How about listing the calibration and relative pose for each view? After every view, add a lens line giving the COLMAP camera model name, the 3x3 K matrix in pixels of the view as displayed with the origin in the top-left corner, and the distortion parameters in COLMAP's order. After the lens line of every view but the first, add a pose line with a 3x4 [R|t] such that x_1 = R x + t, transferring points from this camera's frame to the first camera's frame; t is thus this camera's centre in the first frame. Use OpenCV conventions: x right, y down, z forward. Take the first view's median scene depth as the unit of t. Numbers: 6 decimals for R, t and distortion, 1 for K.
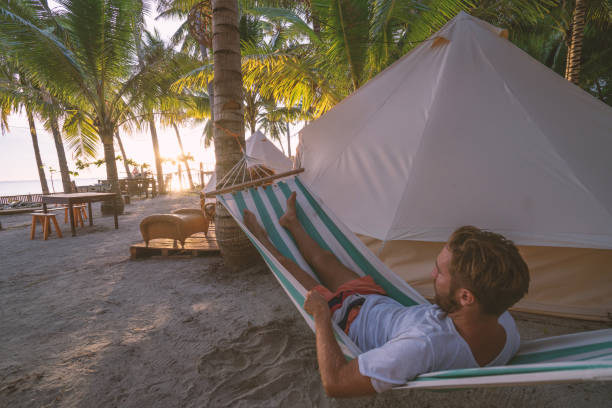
lens RADIAL K [[282.7, 0, 306.7], [0, 282.7, 207.1], [0, 0, 1]] dist [-0.043388, 0.014632]
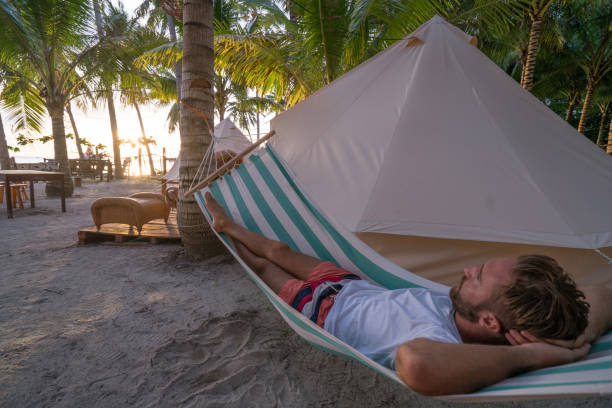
lens RADIAL K [[282.7, 0, 306.6], [0, 282.7, 206.6], [0, 0, 1]] dist [-0.043388, 0.014632]
pose [[0.991711, 0.048625, 0.118928, -0.004167], [-0.050595, 0.998627, 0.013600, 0.008247], [-0.118104, -0.019504, 0.992810, 0.012142]]
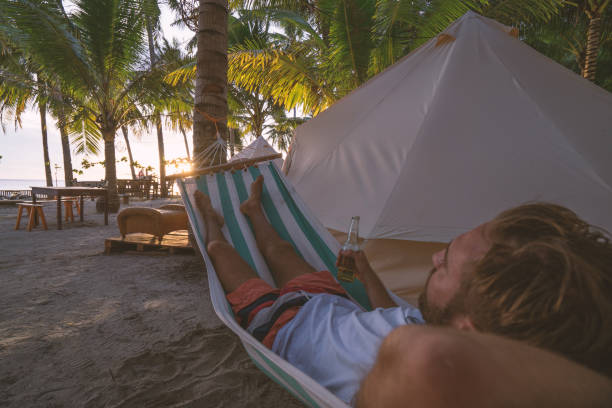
lens RADIAL K [[282.7, 0, 305.1], [0, 282.7, 206.2], [0, 0, 1]] dist [-0.043388, 0.014632]
pose [[0.998178, 0.053697, -0.027537, 0.038340], [-0.055110, 0.997049, -0.053438, 0.027237], [0.024586, 0.054858, 0.998191, 0.048064]]
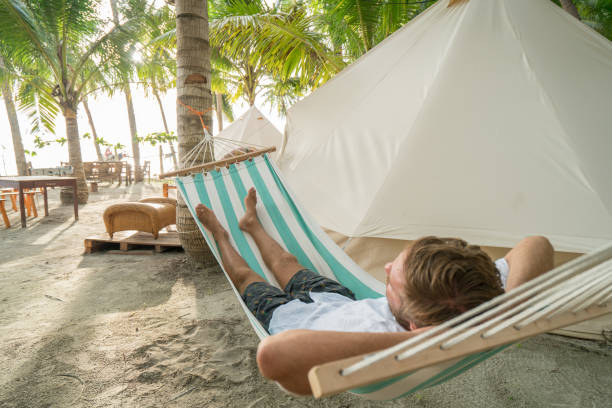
lens RADIAL K [[358.2, 0, 306.2], [0, 358.2, 207.9], [0, 0, 1]] dist [-0.019762, 0.027794]
pose [[0.998203, 0.032970, -0.050028, 0.066923], [-0.032444, 0.999410, 0.011297, 0.007328], [0.050371, -0.009654, 0.998684, -0.044966]]
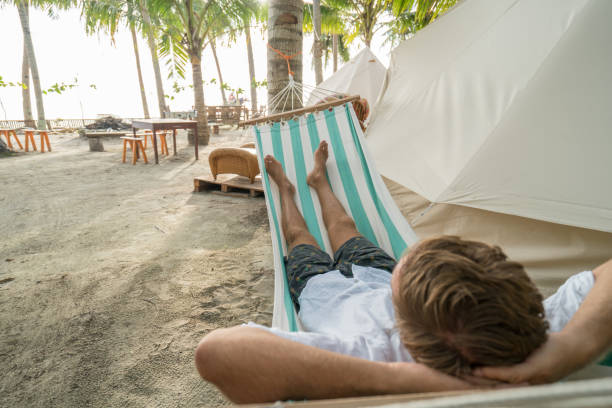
lens RADIAL K [[358.2, 0, 305.2], [0, 358.2, 207.7], [0, 0, 1]] dist [-0.019762, 0.027794]
pose [[0.930394, 0.136473, -0.340208, 0.100550], [-0.080597, 0.981560, 0.173333, -0.002417], [0.357589, -0.133848, 0.924237, -0.010905]]
